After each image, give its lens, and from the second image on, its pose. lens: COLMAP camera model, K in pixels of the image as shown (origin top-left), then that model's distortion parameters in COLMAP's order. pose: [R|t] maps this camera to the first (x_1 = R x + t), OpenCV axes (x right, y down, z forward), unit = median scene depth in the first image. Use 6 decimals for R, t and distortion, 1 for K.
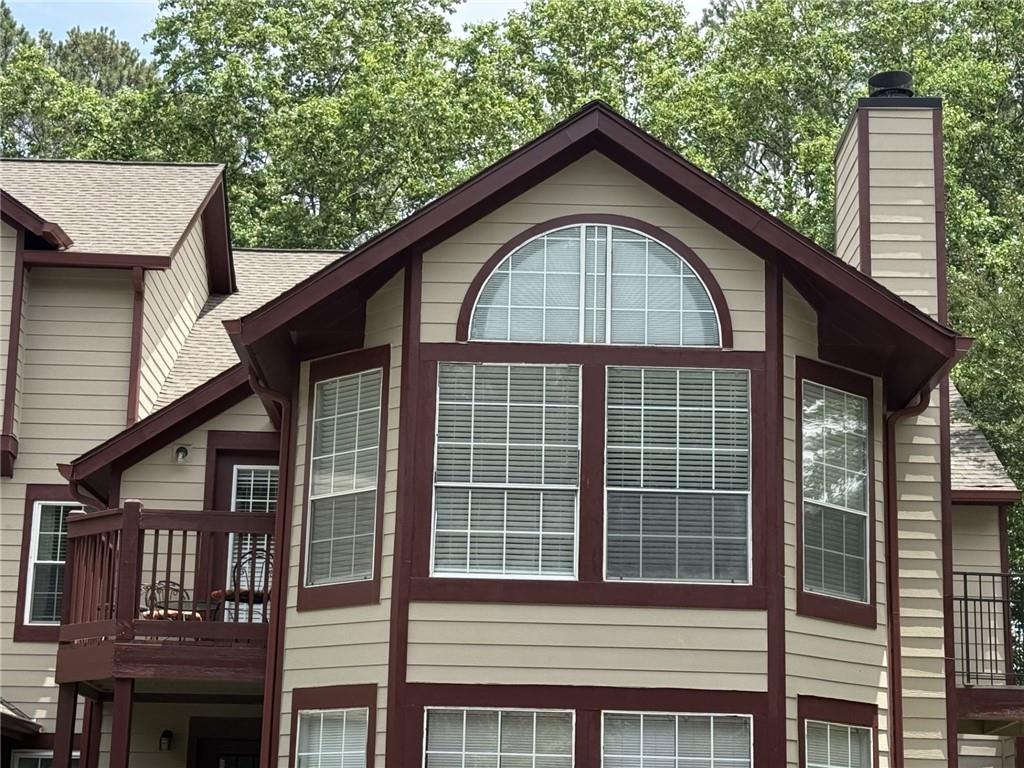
lens RADIAL K [[1999.7, 0, 483.0], [0, 1999.7, 384.8], [0, 0, 1]] dist [0.232971, -0.069922]
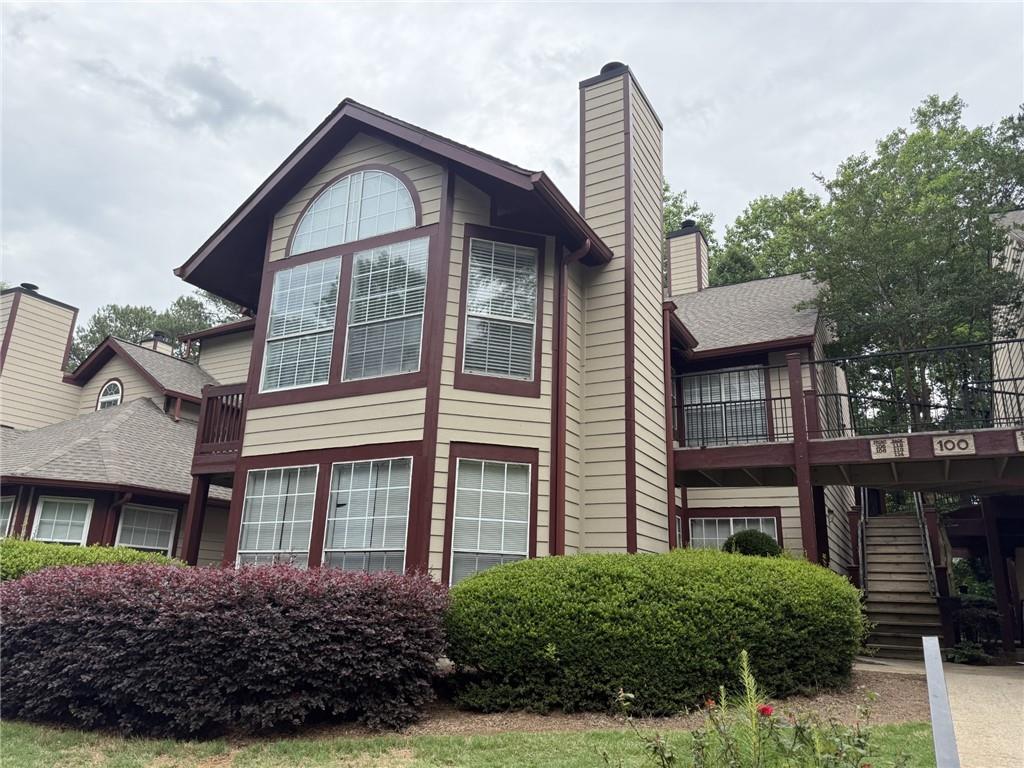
lens RADIAL K [[717.7, 0, 523.2], [0, 717.7, 388.2], [0, 0, 1]] dist [0.058338, -0.079726]
pose [[0.885245, -0.130040, -0.446577, 0.427346], [0.101343, 0.990981, -0.087676, 0.162837], [0.453950, 0.032357, 0.890439, 0.554960]]
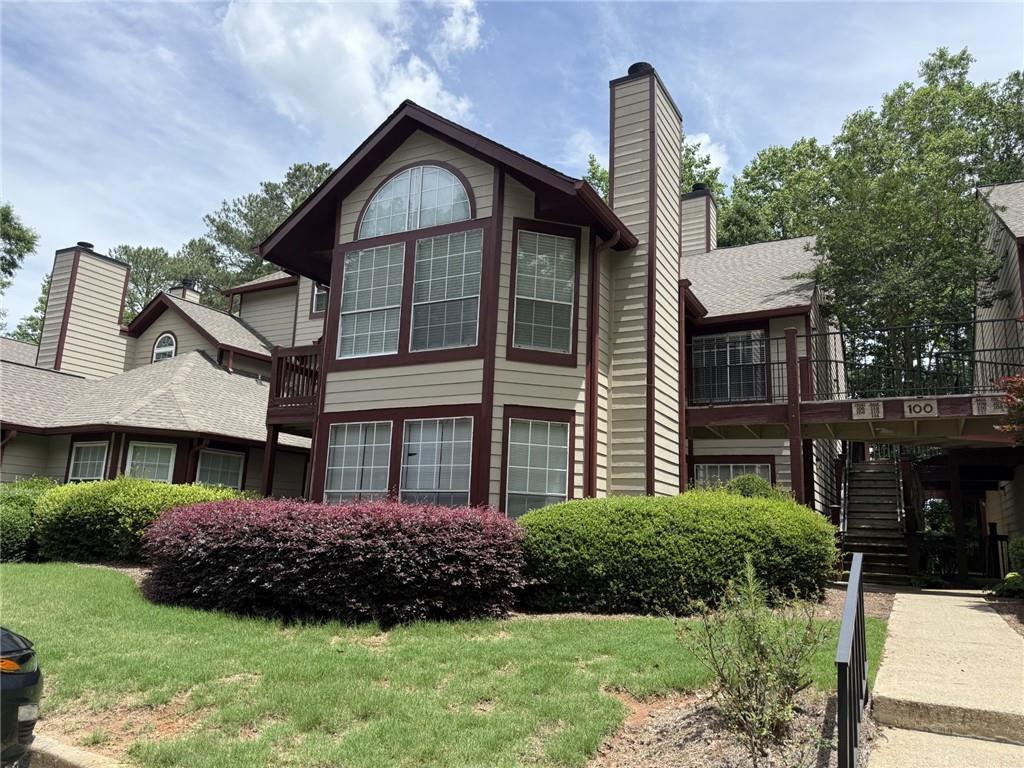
lens RADIAL K [[717.7, 0, 523.2], [0, 717.7, 388.2], [0, 0, 1]] dist [0.058338, -0.079726]
pose [[0.886038, -0.085155, -0.455725, 0.446422], [0.093839, 0.995581, -0.003584, 0.140402], [0.454016, -0.039589, 0.890113, 0.445709]]
